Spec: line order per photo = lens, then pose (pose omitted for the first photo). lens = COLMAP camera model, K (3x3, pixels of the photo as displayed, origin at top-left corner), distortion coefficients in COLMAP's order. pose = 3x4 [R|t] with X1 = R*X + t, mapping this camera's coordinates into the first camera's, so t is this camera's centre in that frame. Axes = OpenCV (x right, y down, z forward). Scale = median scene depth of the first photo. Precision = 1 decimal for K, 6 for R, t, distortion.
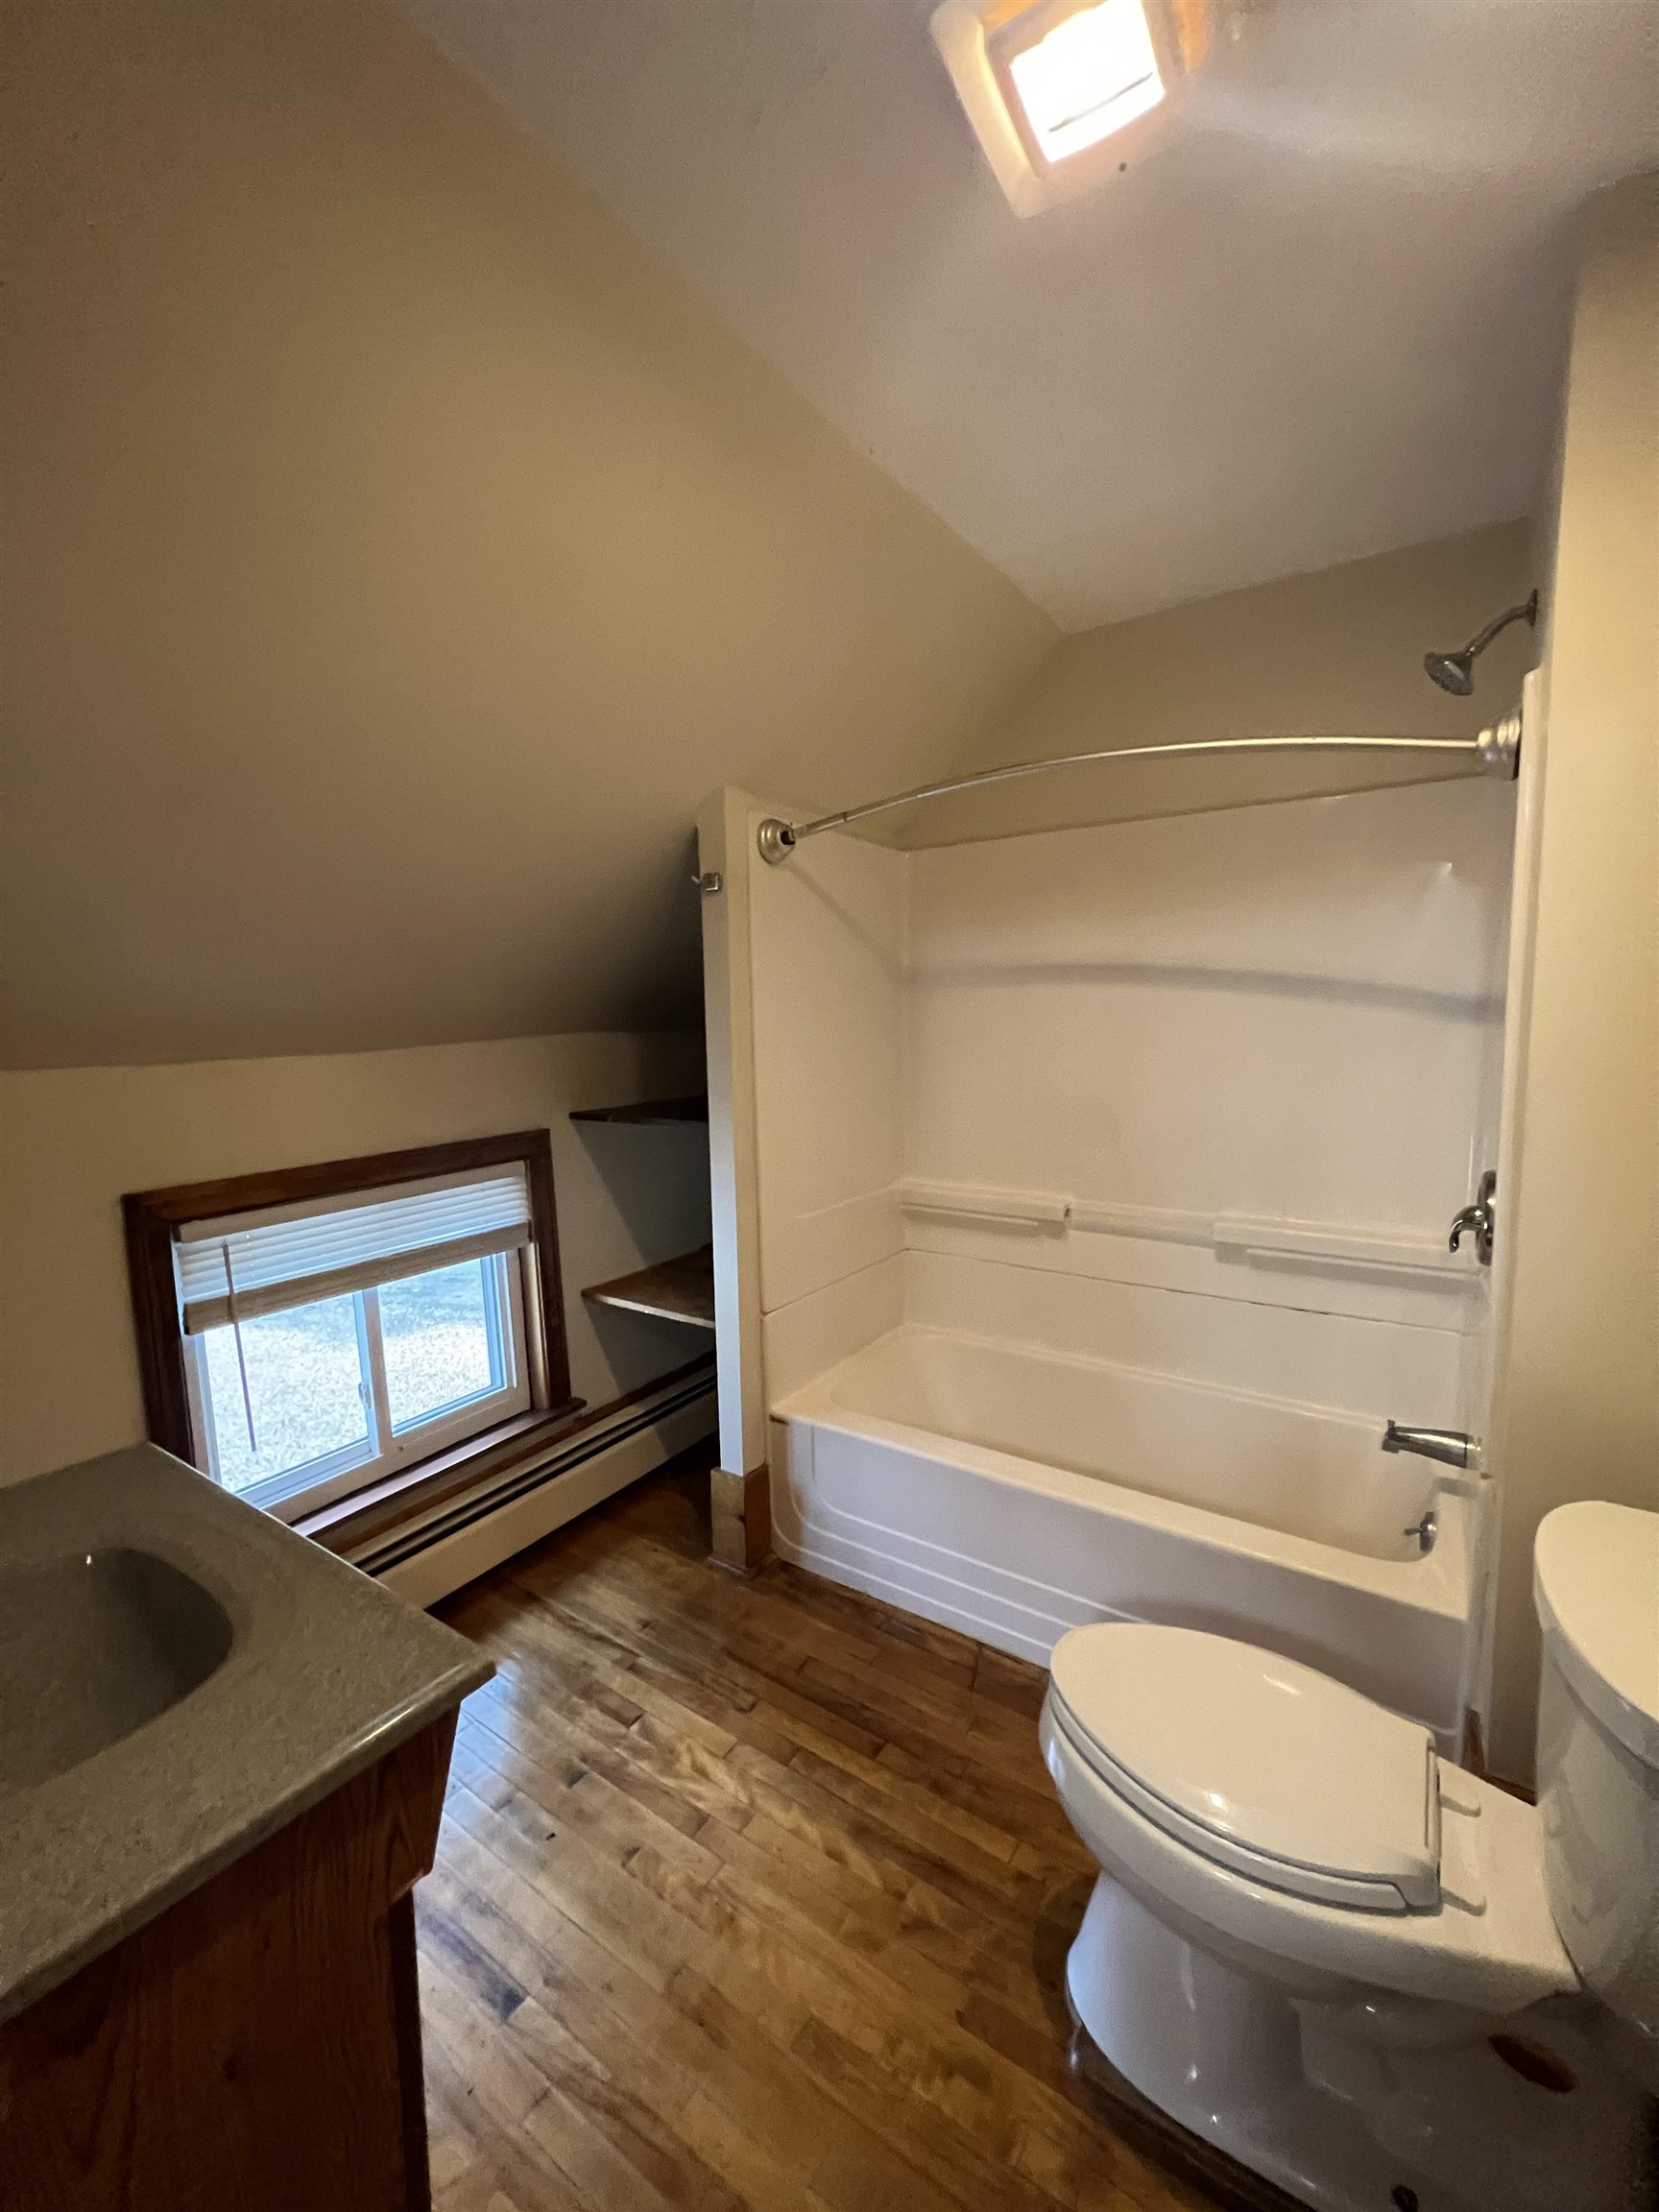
lens RADIAL K [[888.5, 0, 819.5], [0, 888.5, 1104.1], [0, 0, 1]] dist [-0.001089, 0.000325]
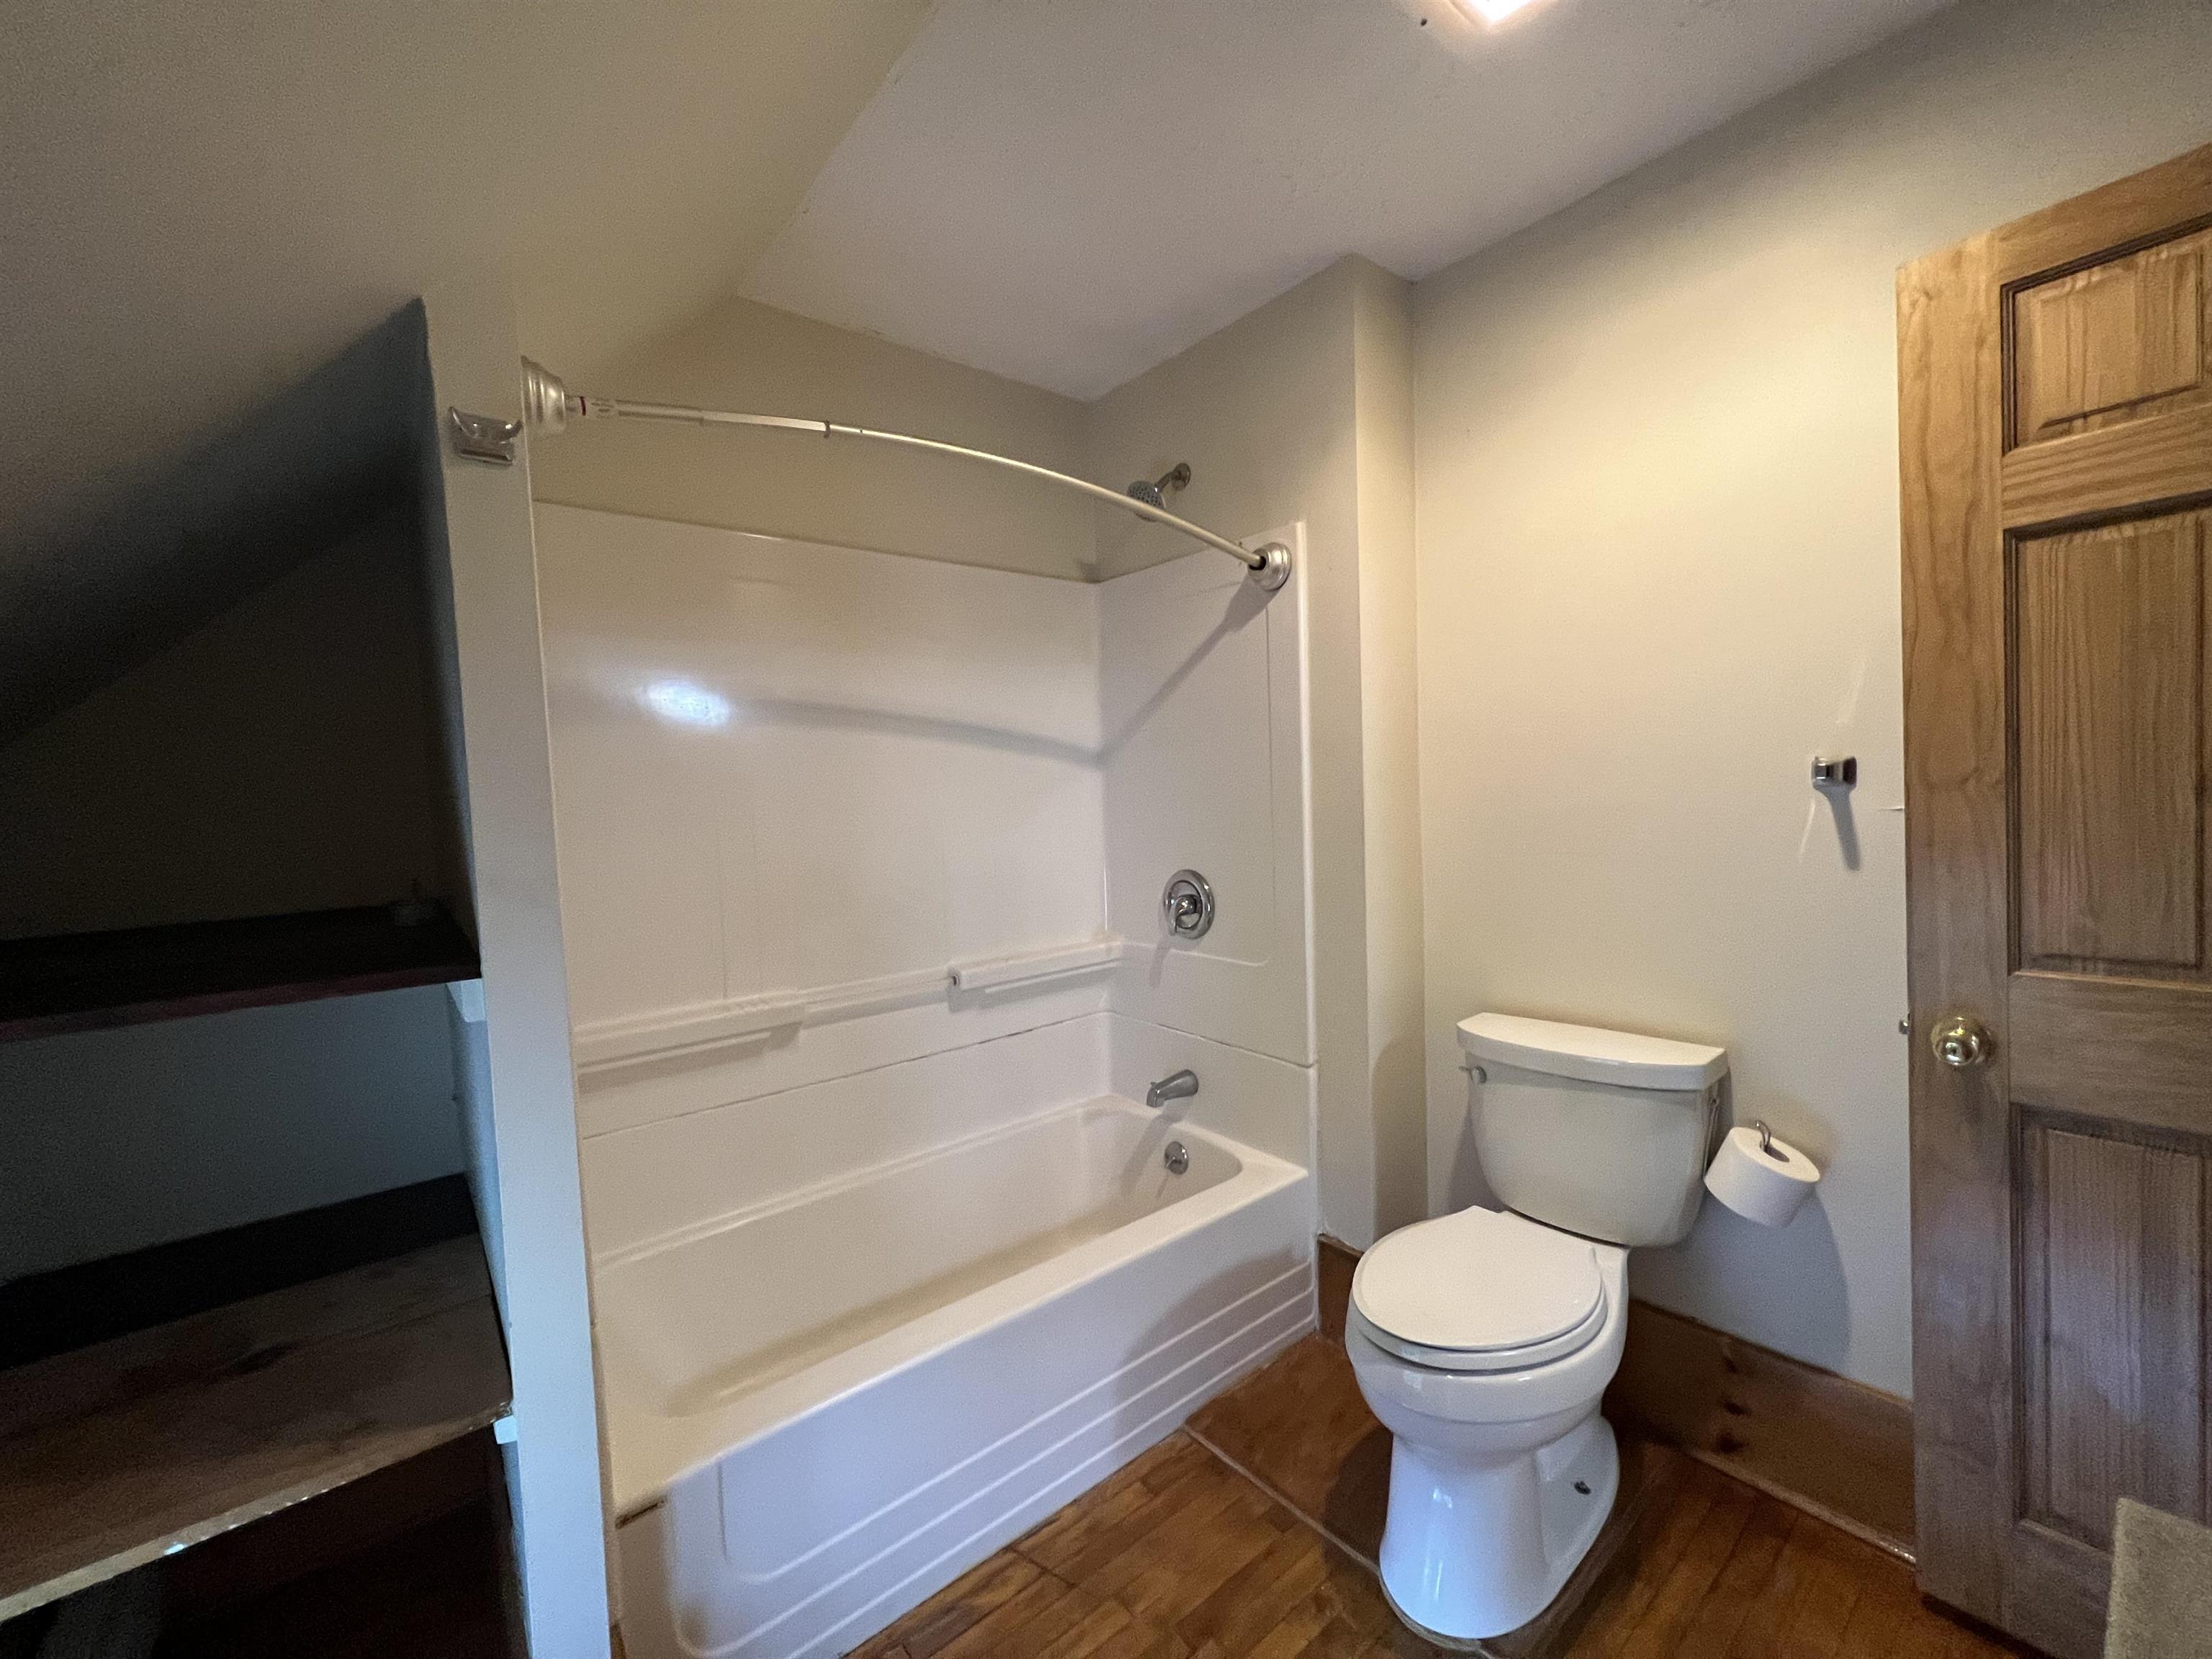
lens RADIAL K [[888.5, 0, 1099.3], [0, 888.5, 832.8], [0, 0, 1]] dist [-0.001089, 0.000325]
pose [[0.279823, -0.041596, 0.959150, -0.479299], [0.133189, 0.991082, 0.004124, -0.003622], [-0.950768, 0.126595, 0.282868, 0.582120]]
